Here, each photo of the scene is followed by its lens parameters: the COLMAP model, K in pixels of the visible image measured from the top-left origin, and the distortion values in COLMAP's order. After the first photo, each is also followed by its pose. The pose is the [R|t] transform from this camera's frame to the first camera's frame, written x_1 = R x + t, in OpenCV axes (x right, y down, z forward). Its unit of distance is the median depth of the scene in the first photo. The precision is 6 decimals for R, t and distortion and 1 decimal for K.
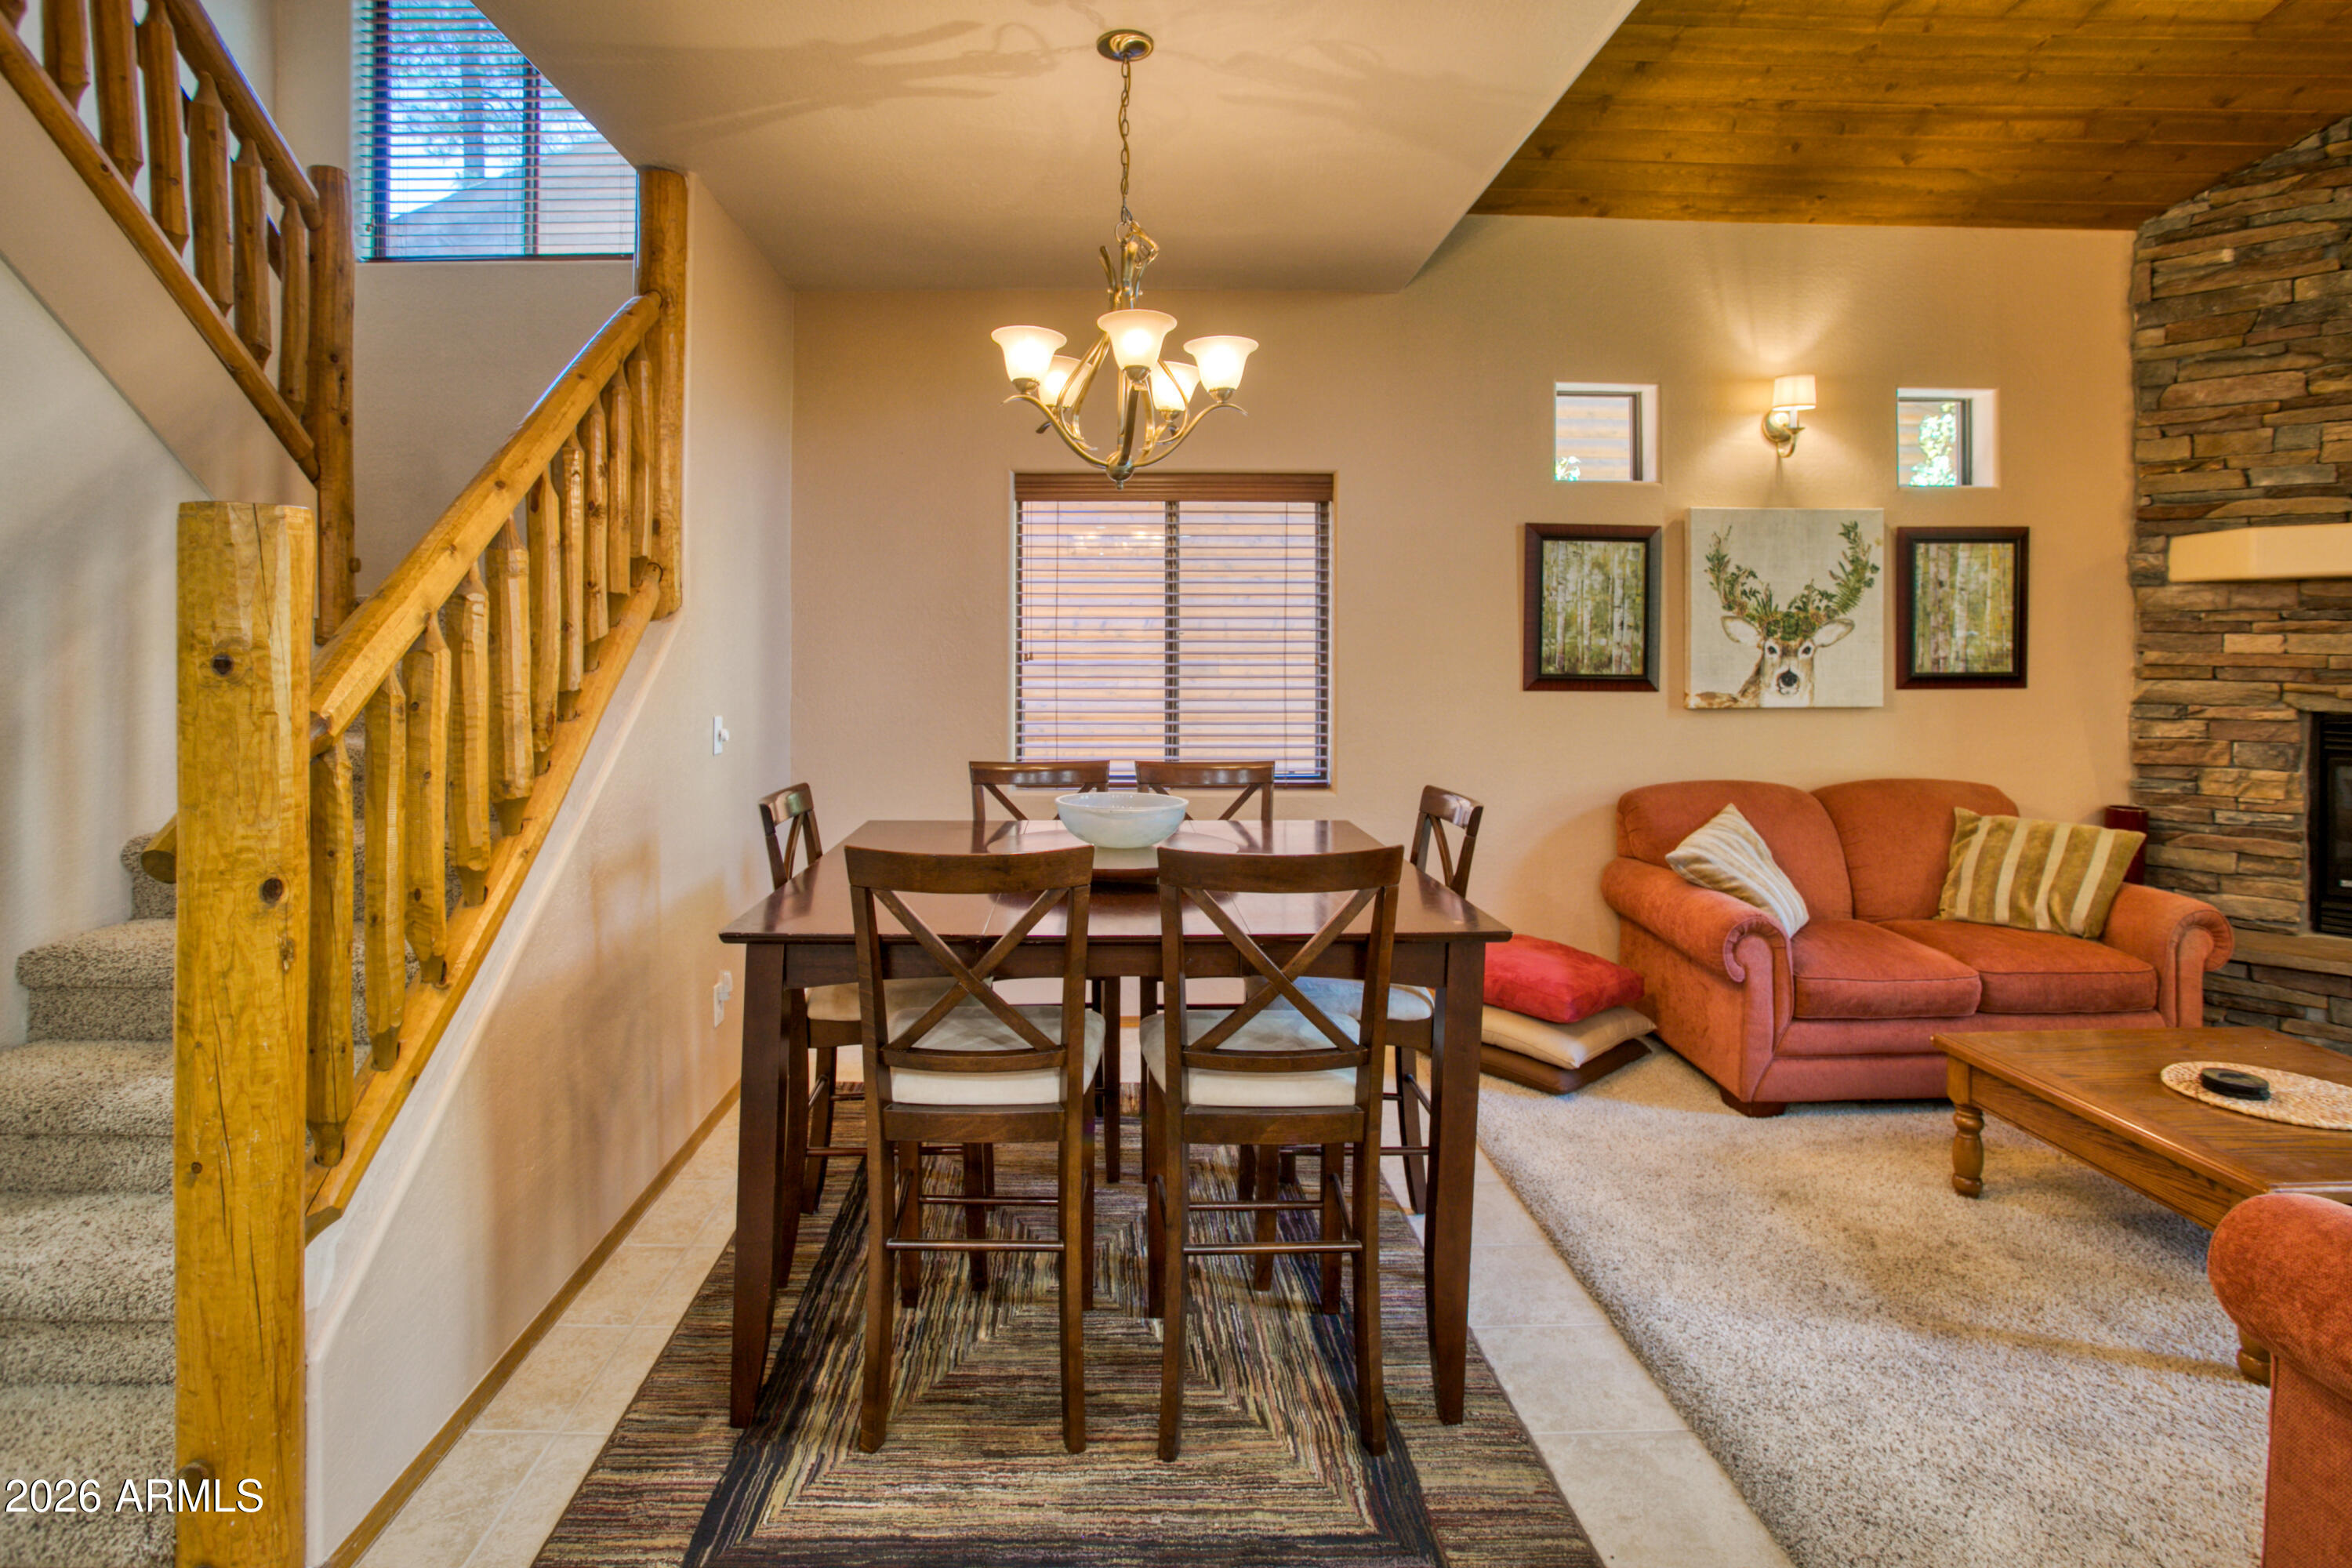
lens RADIAL K [[1155.1, 0, 1073.3], [0, 1155.1, 653.9], [0, 0, 1]] dist [-0.044678, 0.008164]
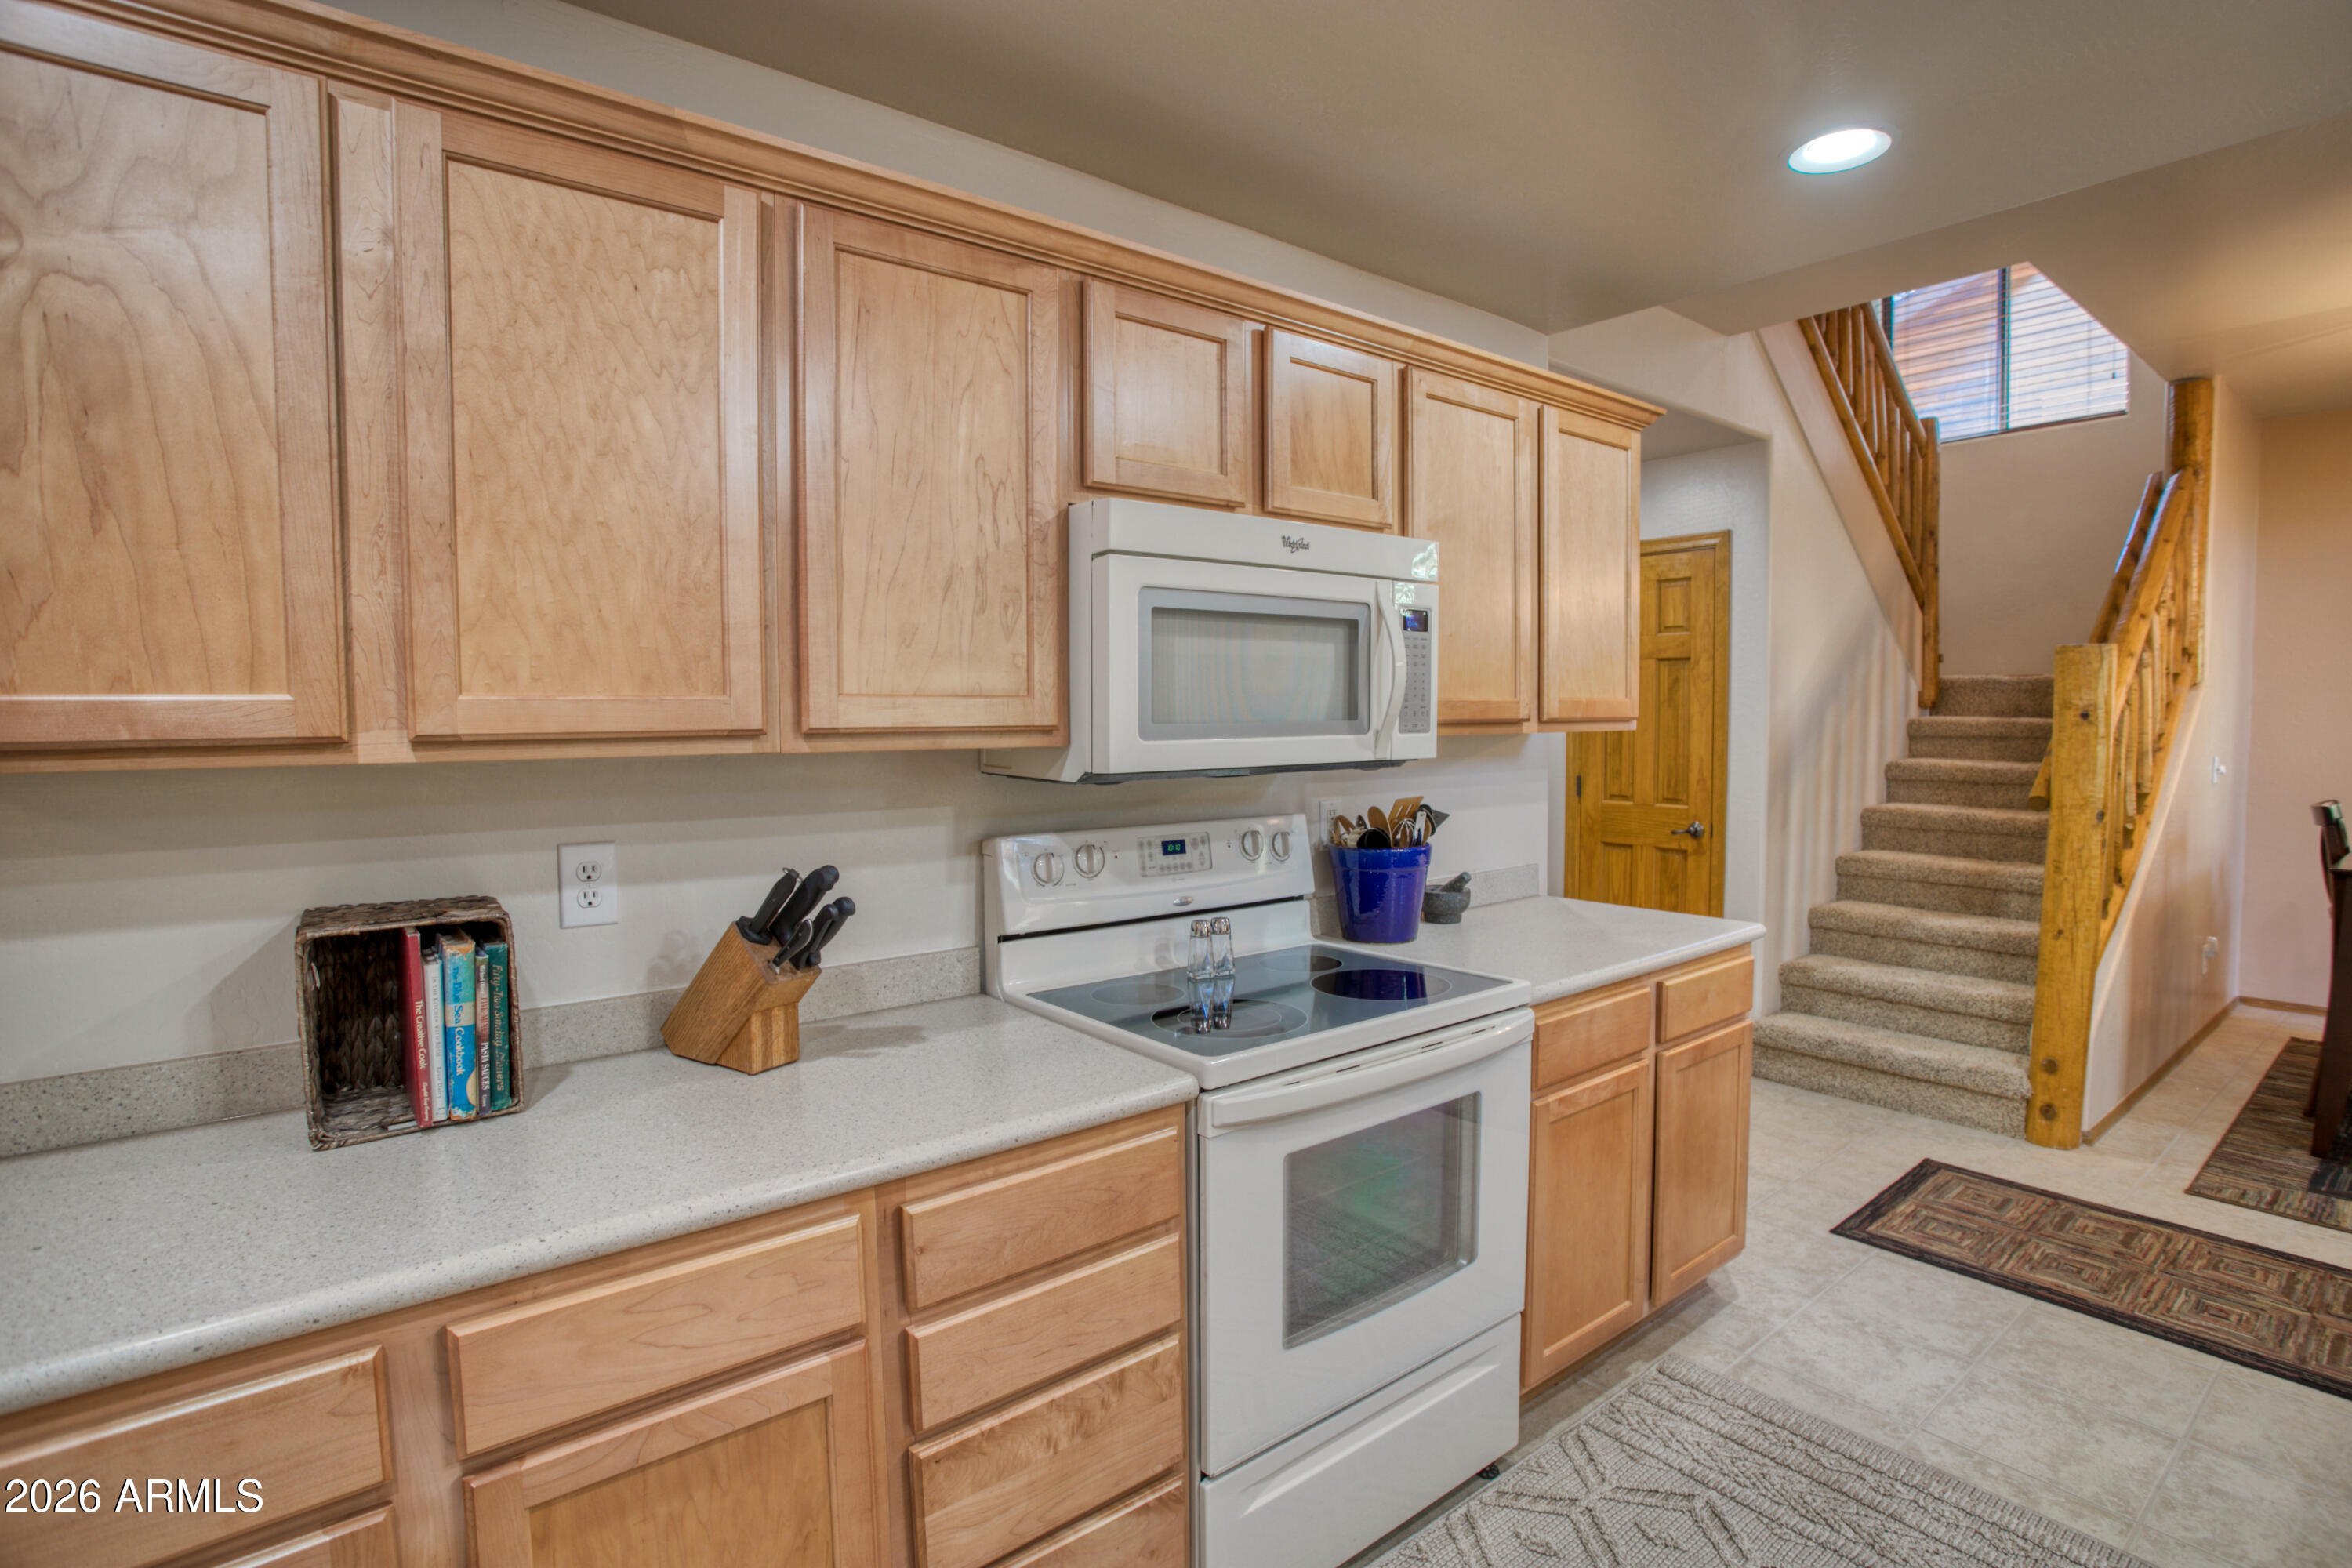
lens RADIAL K [[1155.1, 0, 1160.5], [0, 1155.1, 770.2], [0, 0, 1]] dist [-0.044678, 0.008164]
pose [[0.640161, 0.034138, -0.767482, -0.133123], [0.003083, 0.998890, 0.047003, 0.005073], [0.768234, -0.032456, 0.639345, -1.300918]]
